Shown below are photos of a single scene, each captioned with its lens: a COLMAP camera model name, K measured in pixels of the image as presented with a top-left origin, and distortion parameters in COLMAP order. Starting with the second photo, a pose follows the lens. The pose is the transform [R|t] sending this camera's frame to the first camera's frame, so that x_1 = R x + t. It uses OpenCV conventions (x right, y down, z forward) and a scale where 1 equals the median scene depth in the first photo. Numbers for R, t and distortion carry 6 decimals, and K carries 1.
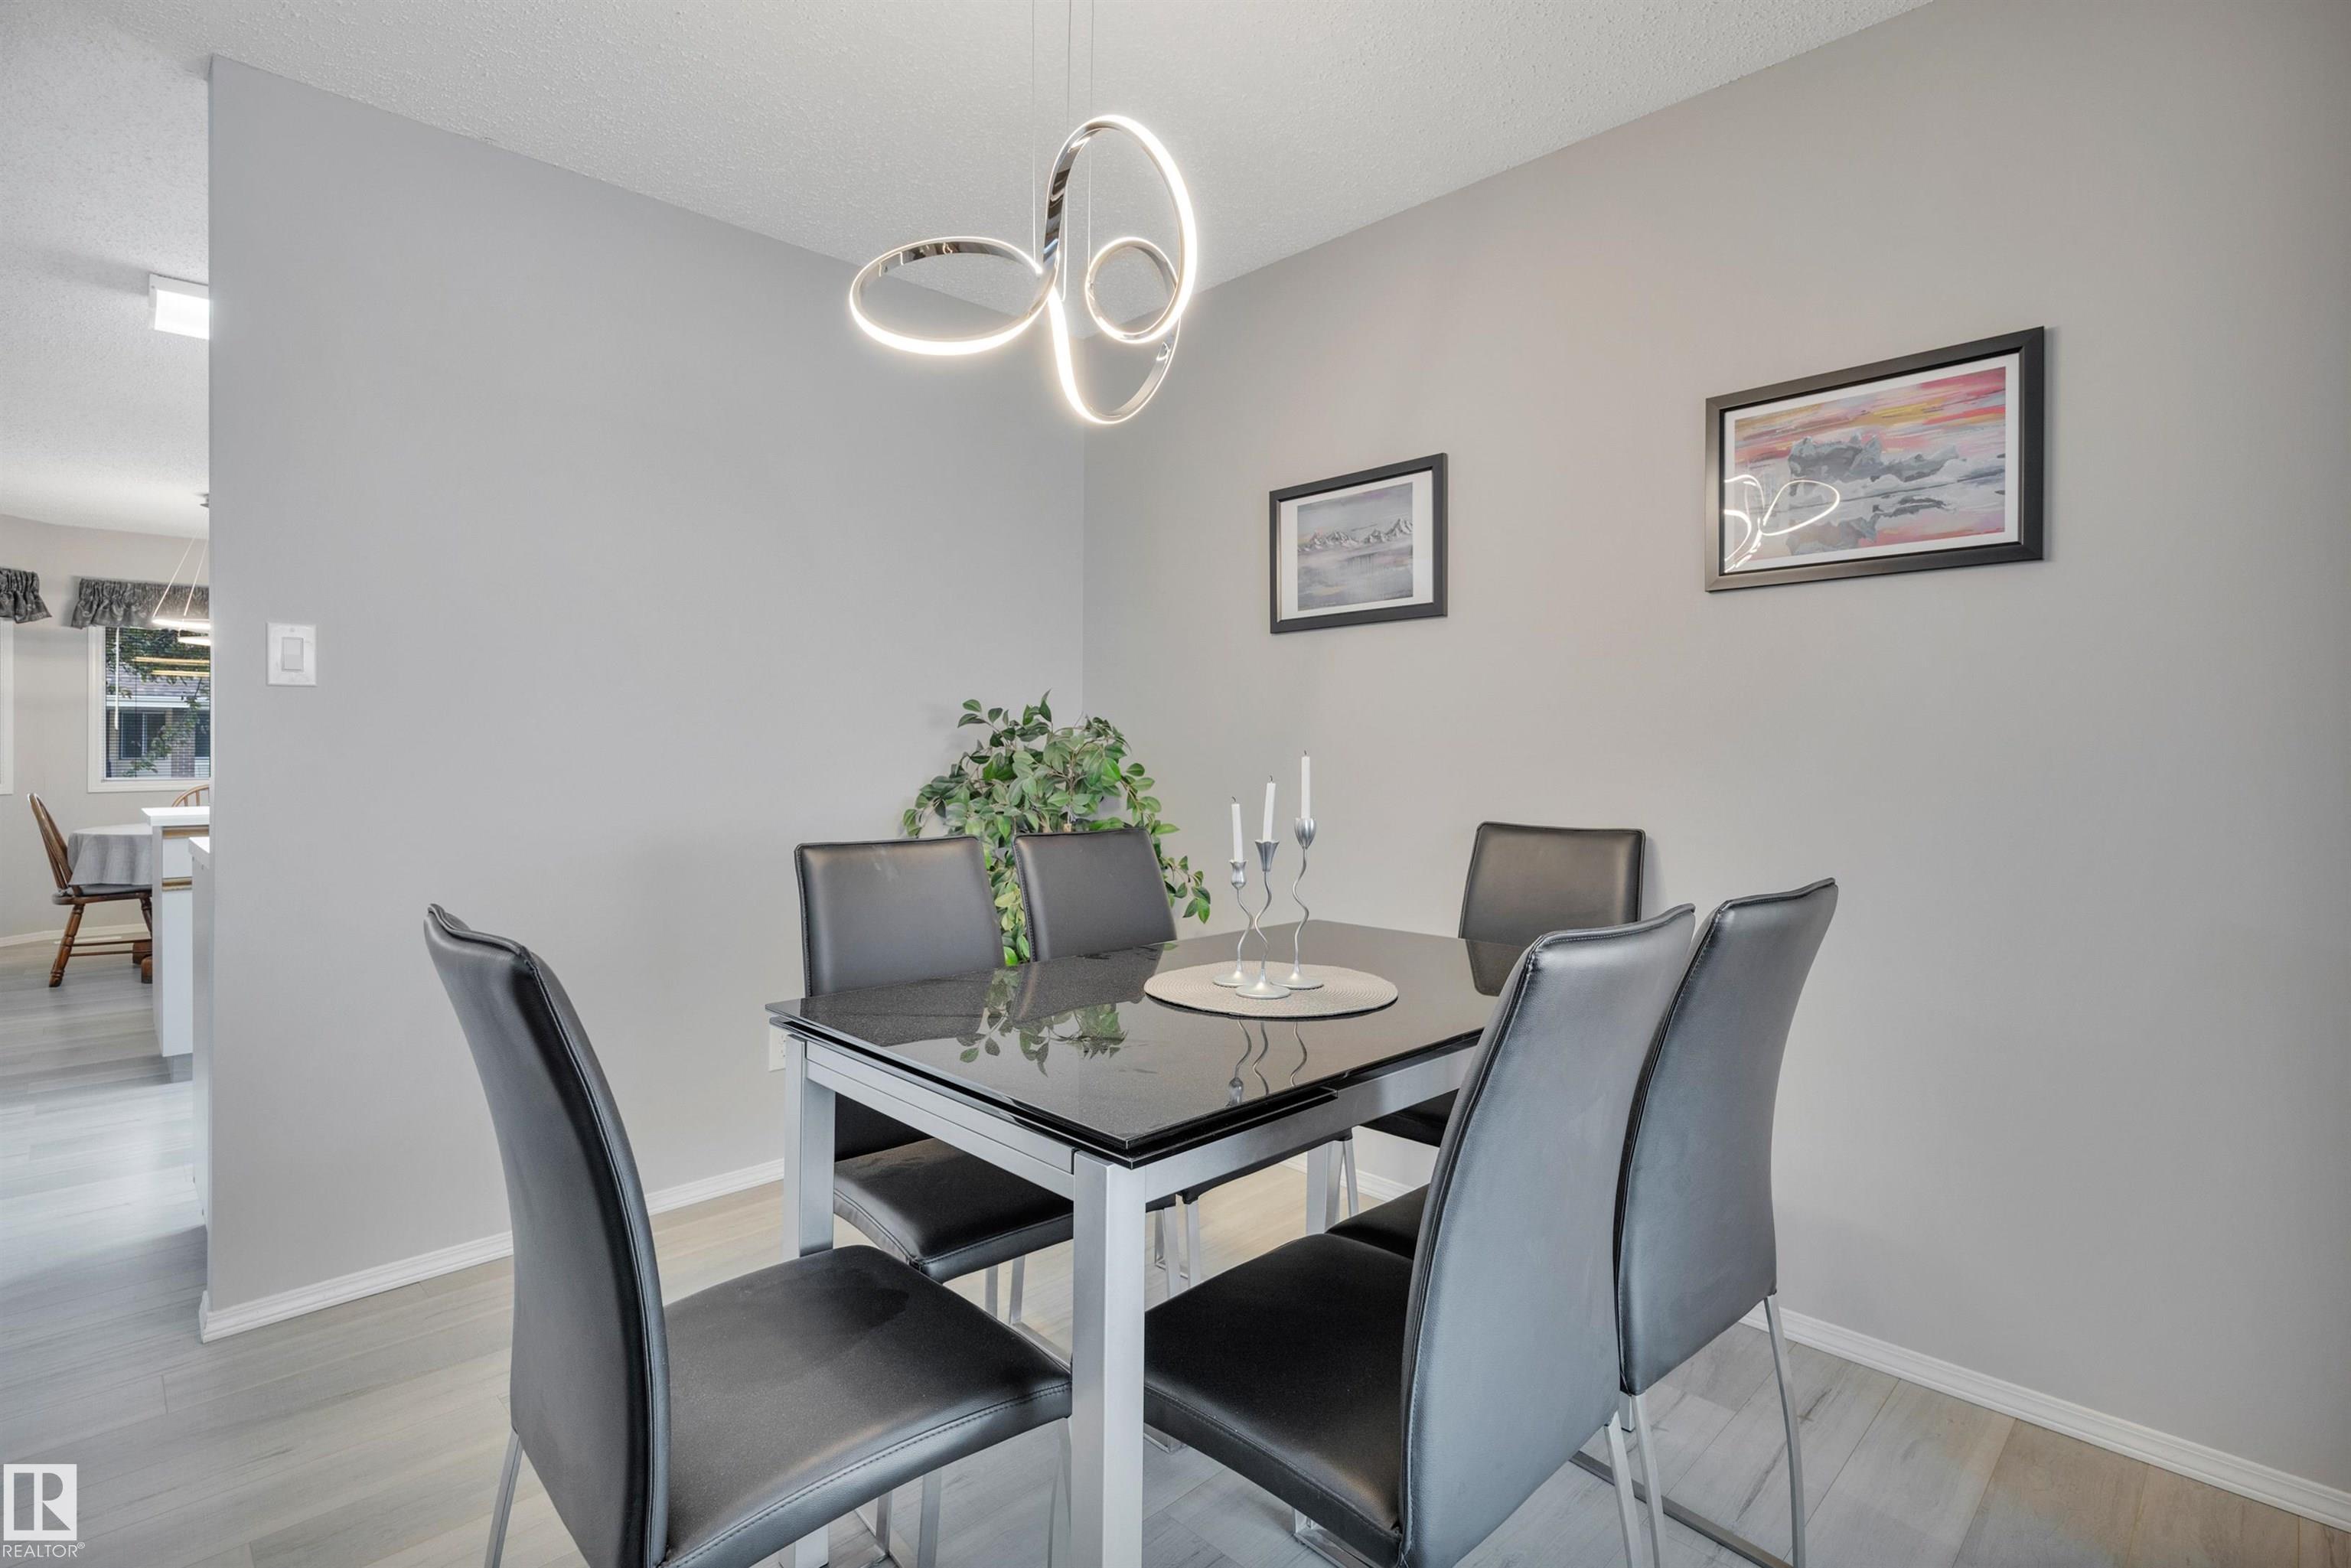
lens RADIAL K [[1143.1, 0, 1164.4], [0, 1143.1, 754.4], [0, 0, 1]] dist [0.000003, -0.000420]
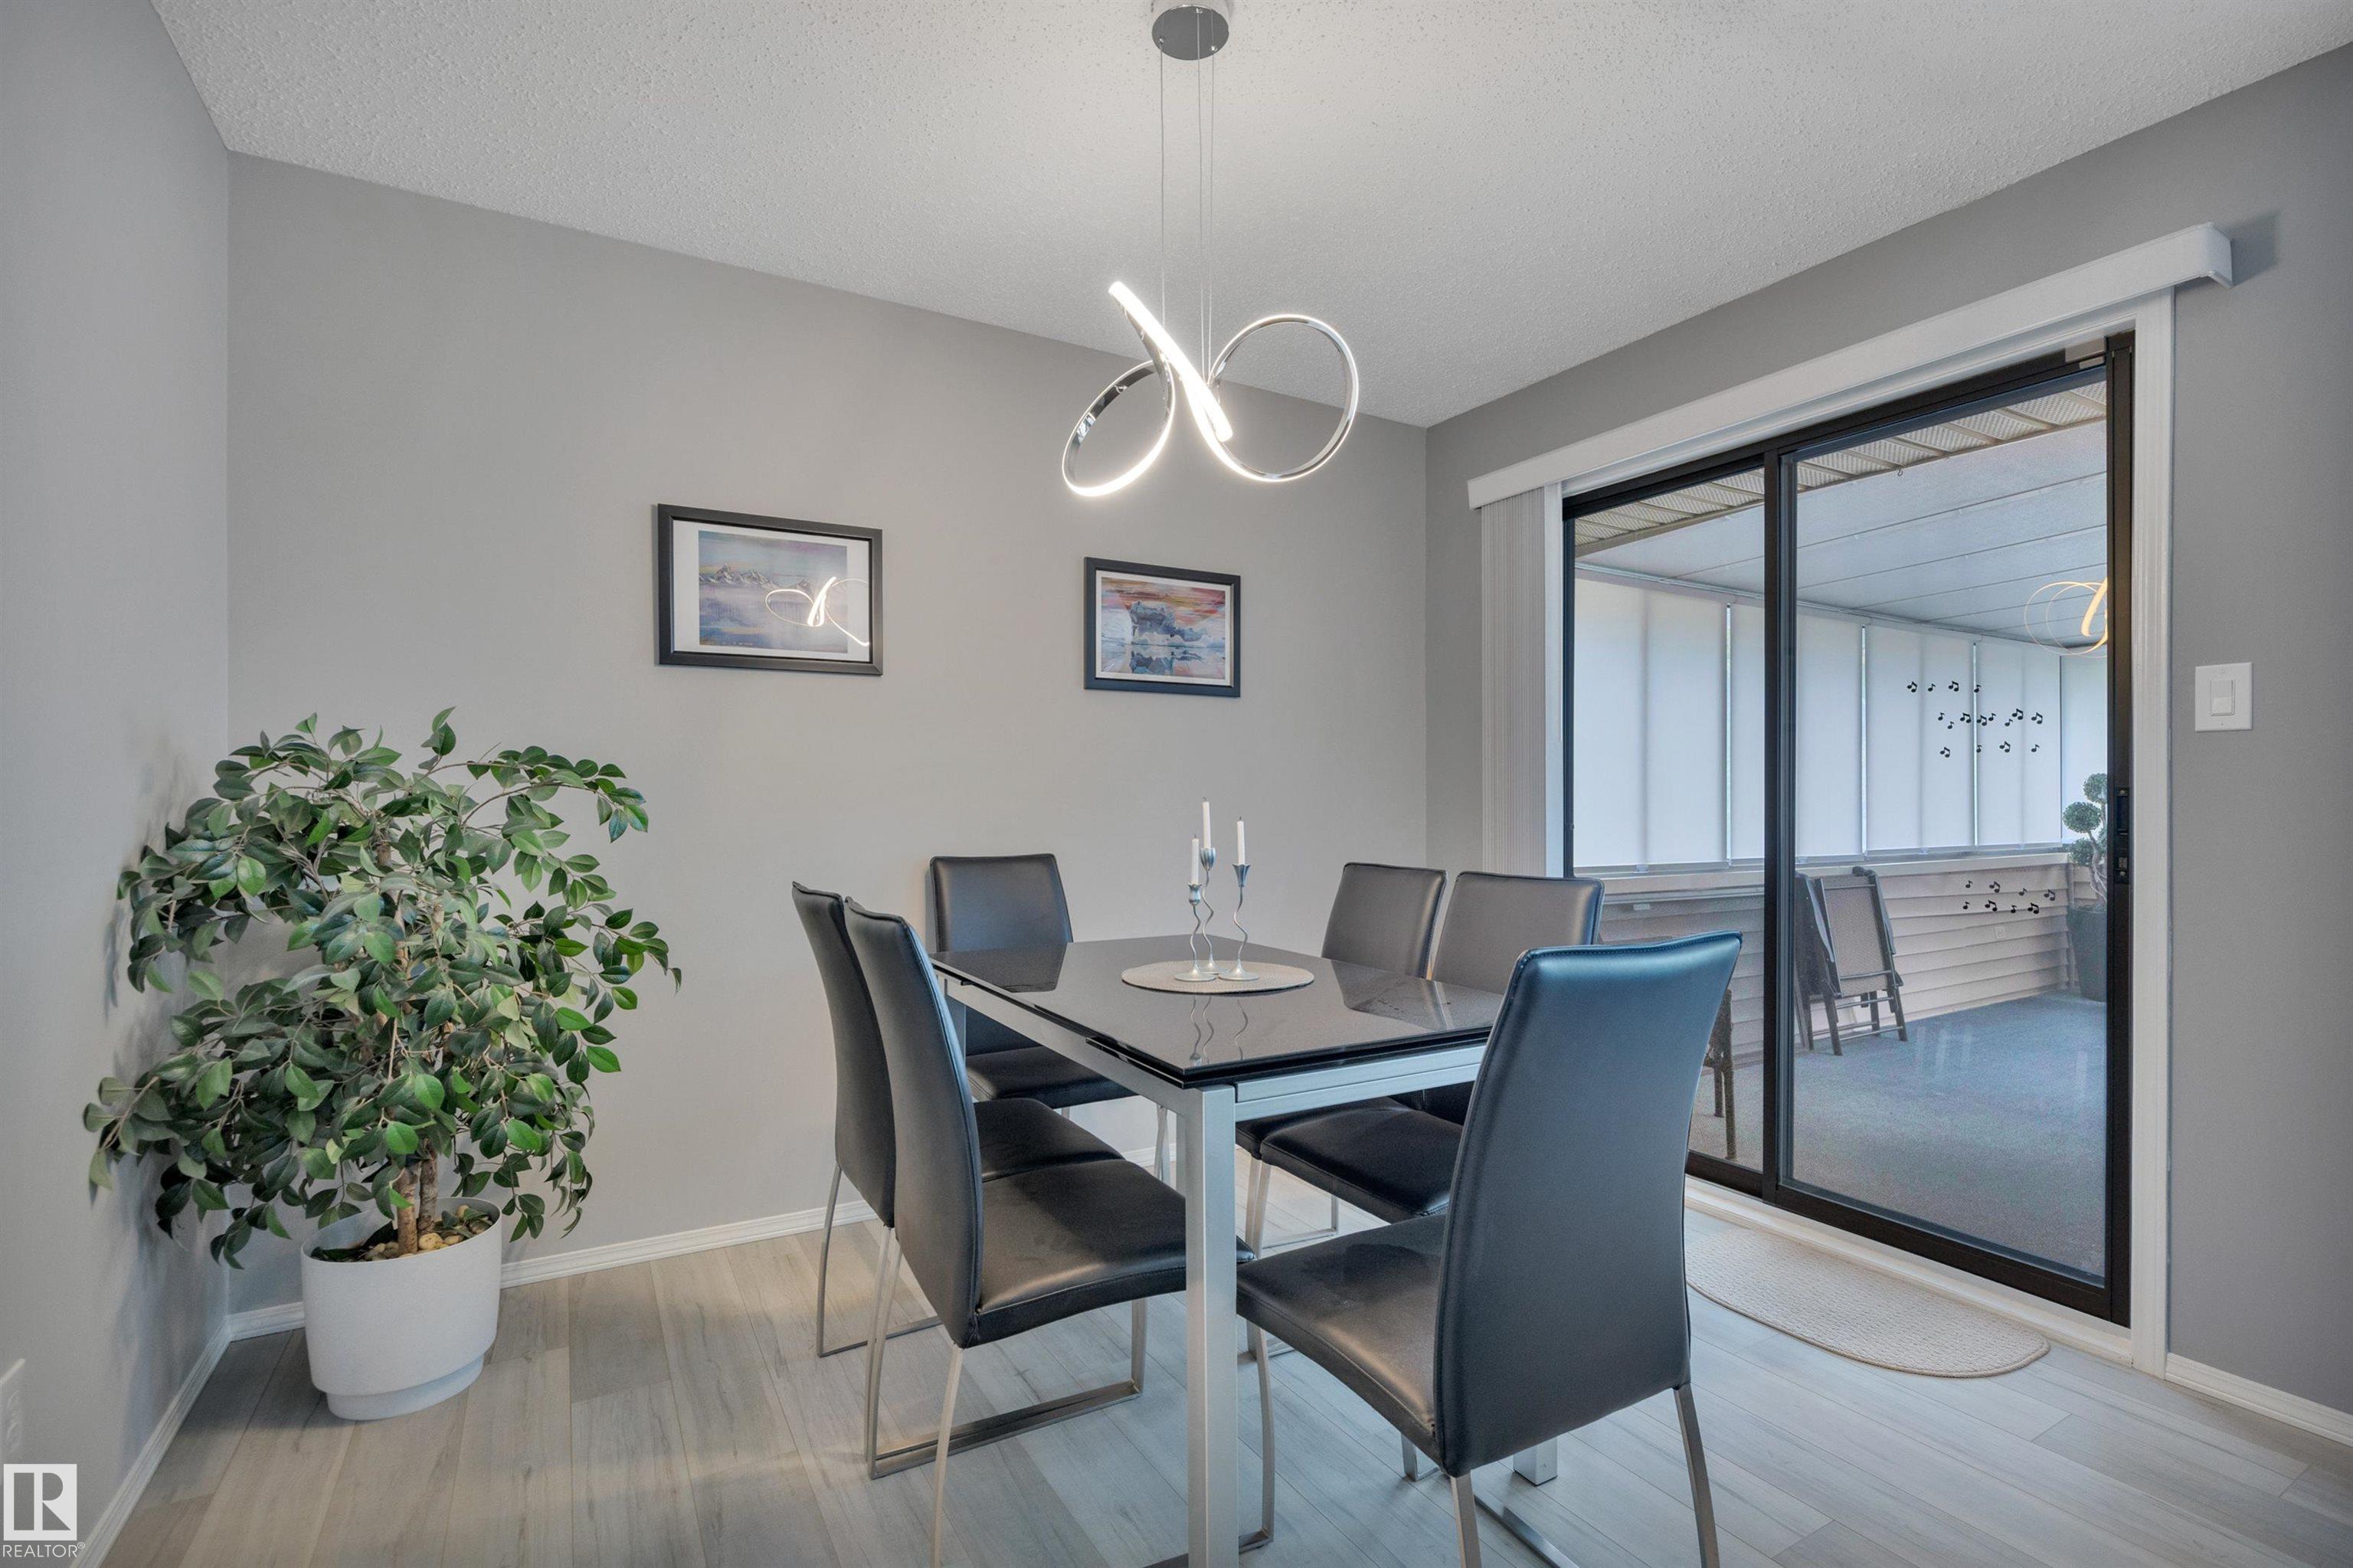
lens RADIAL K [[1111.0, 0, 1190.5], [0, 1111.0, 798.6], [0, 0, 1]] dist [0.001984, 0.000208]
pose [[0.243480, 0.000727, 0.969906, -0.924949], [-0.001295, 0.999999, -0.000424, -0.001573], [-0.969905, -0.001153, 0.243481, 0.557051]]
